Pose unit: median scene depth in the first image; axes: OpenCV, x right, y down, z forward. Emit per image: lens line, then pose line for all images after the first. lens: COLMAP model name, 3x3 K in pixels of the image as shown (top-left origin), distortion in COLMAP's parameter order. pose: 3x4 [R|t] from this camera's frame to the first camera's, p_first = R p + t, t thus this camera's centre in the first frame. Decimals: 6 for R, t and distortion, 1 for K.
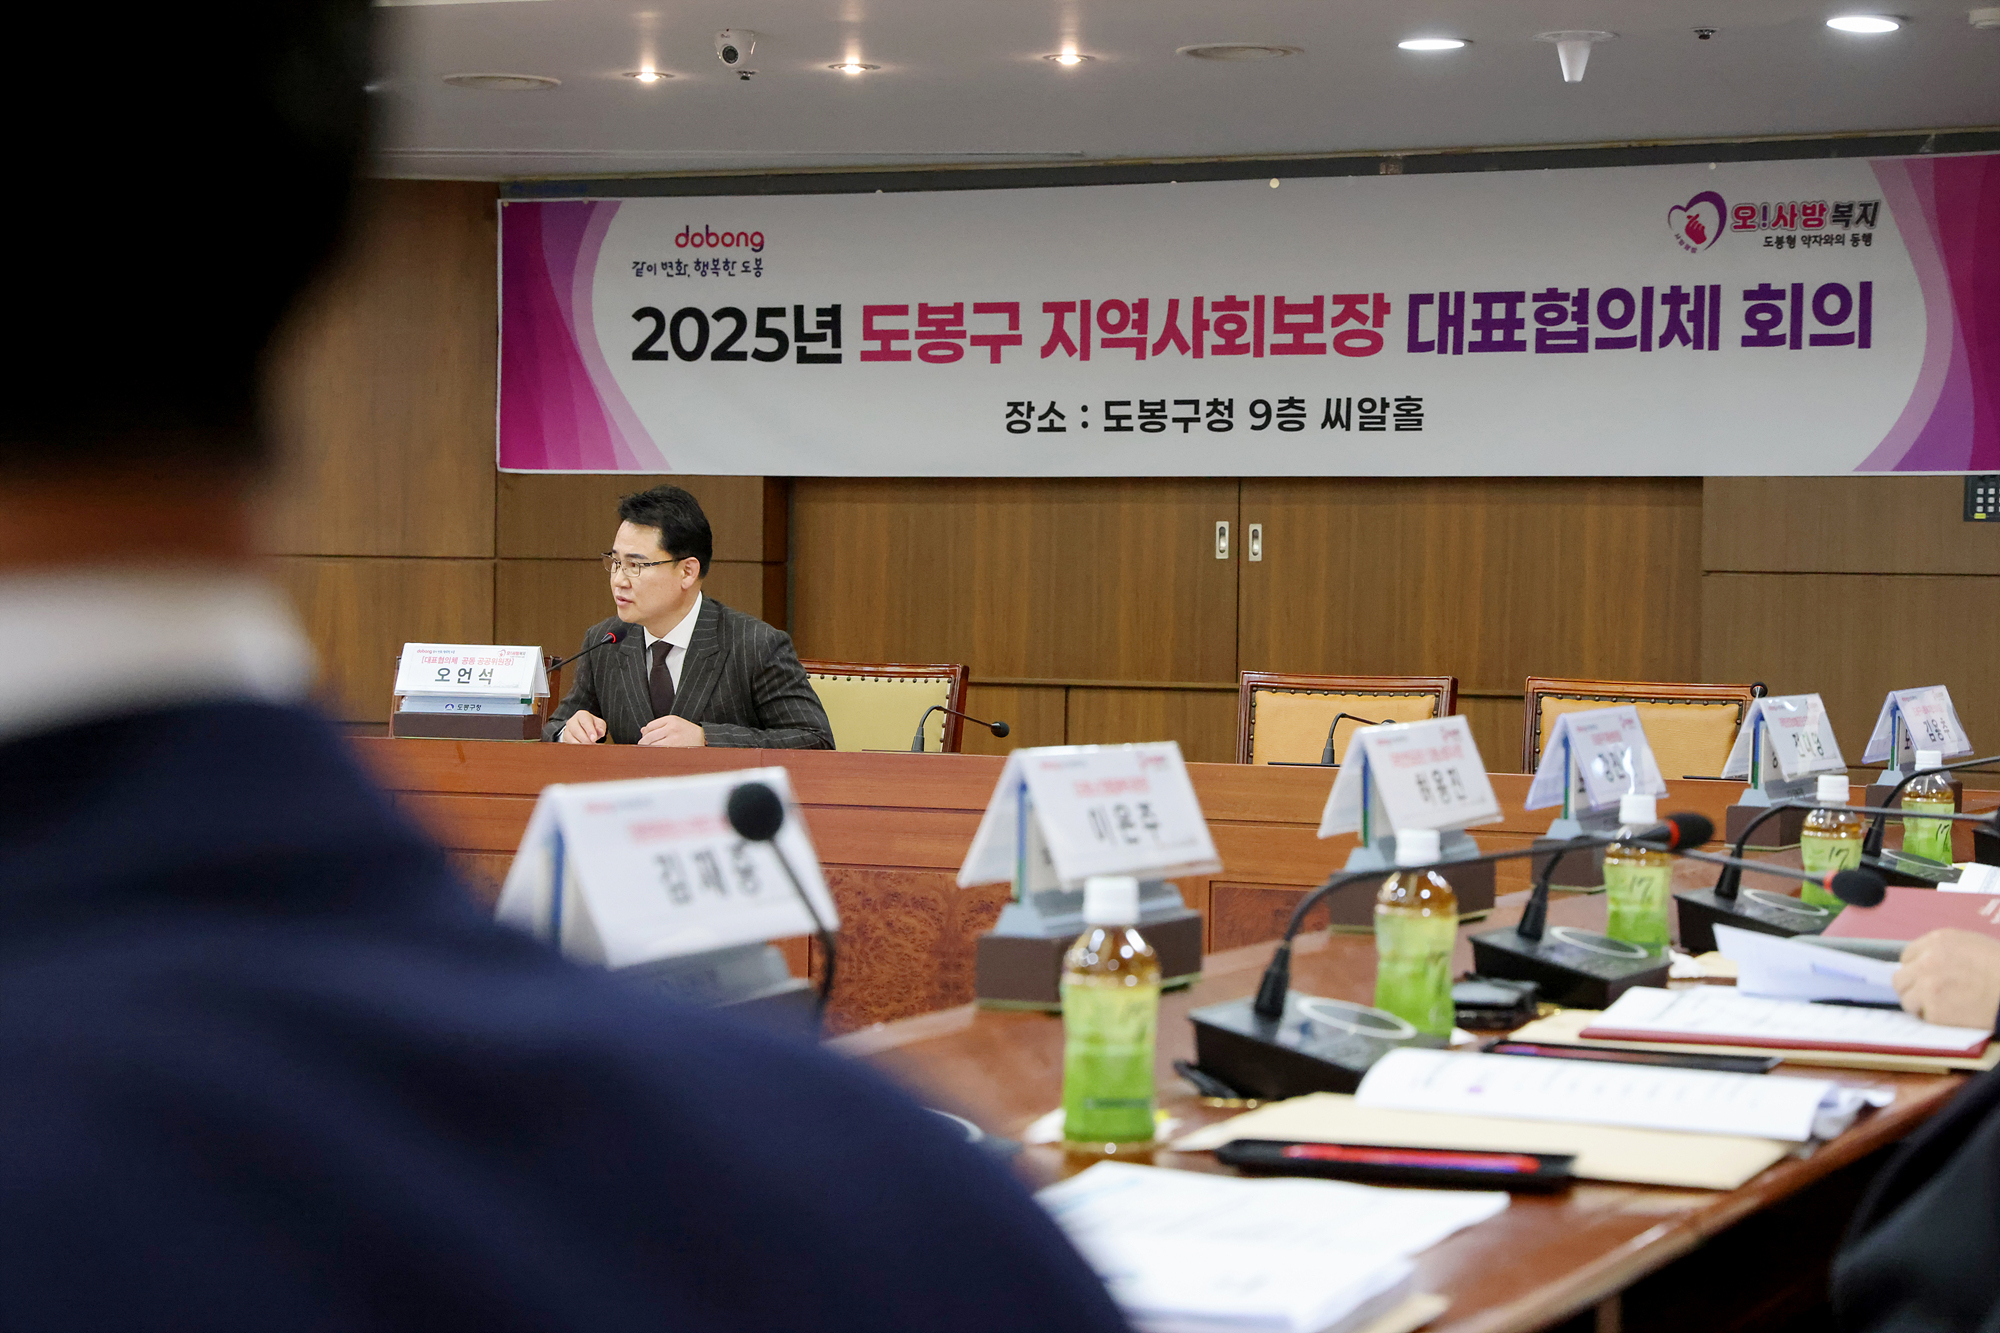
lens RADIAL K [[4053.3, 0, 998.9], [0, 4053.3, 609.8], [0, 0, 1]] dist [0.317115, -0.185147]
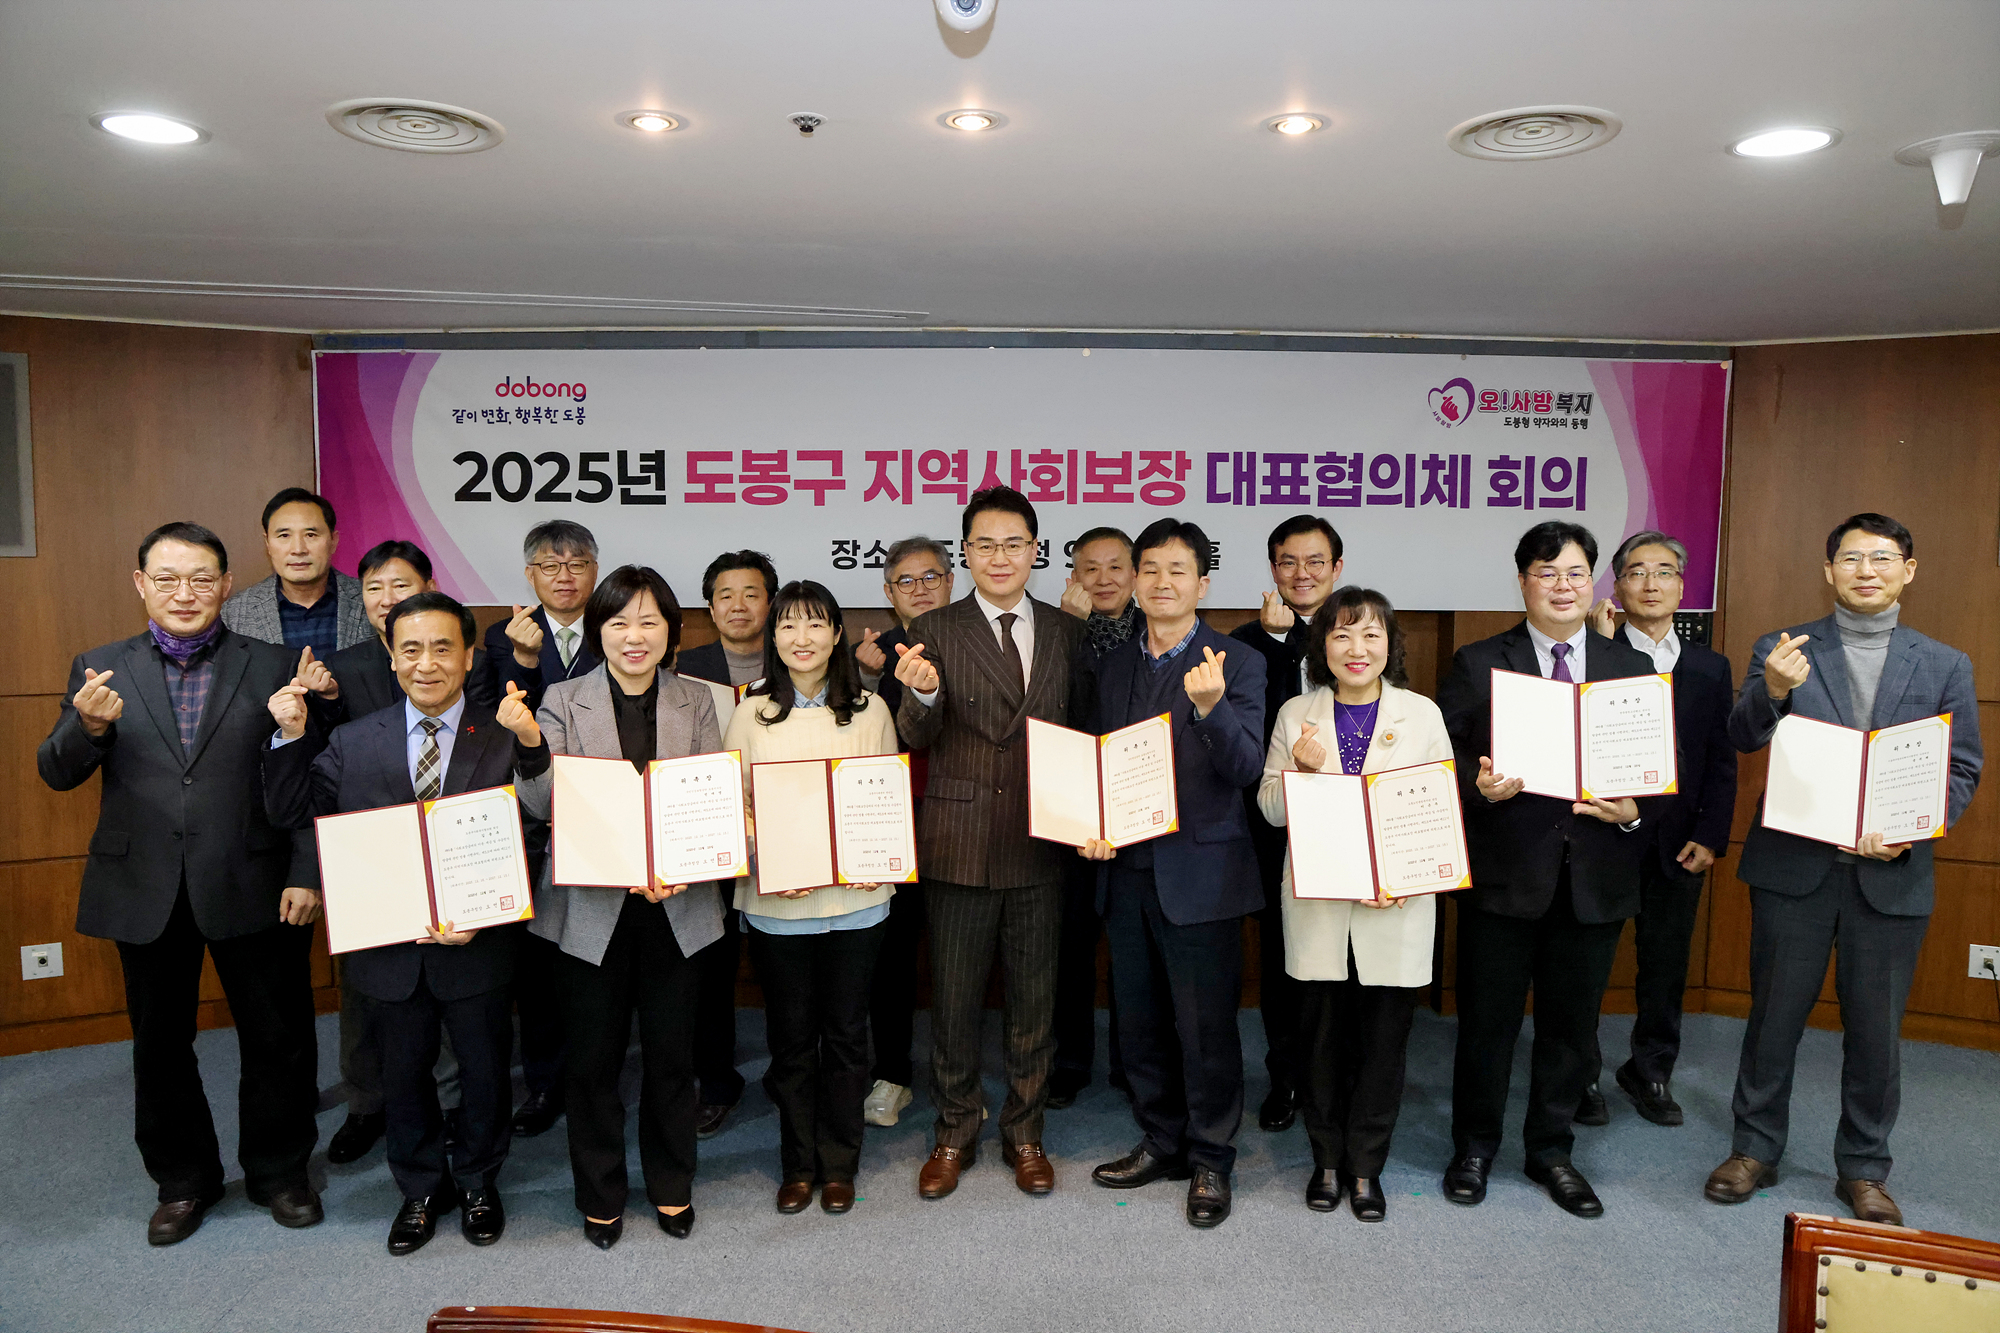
lens RADIAL K [[1417.4, 0, 965.5], [0, 1417.4, 694.8], [0, 0, 1]] dist [-0.130367, 0.086421]
pose [[0.913237, -0.045197, 0.404915, -0.129352], [0.010905, 0.996184, 0.086598, -0.044436], [-0.407283, -0.074669, 0.910244, 0.661731]]
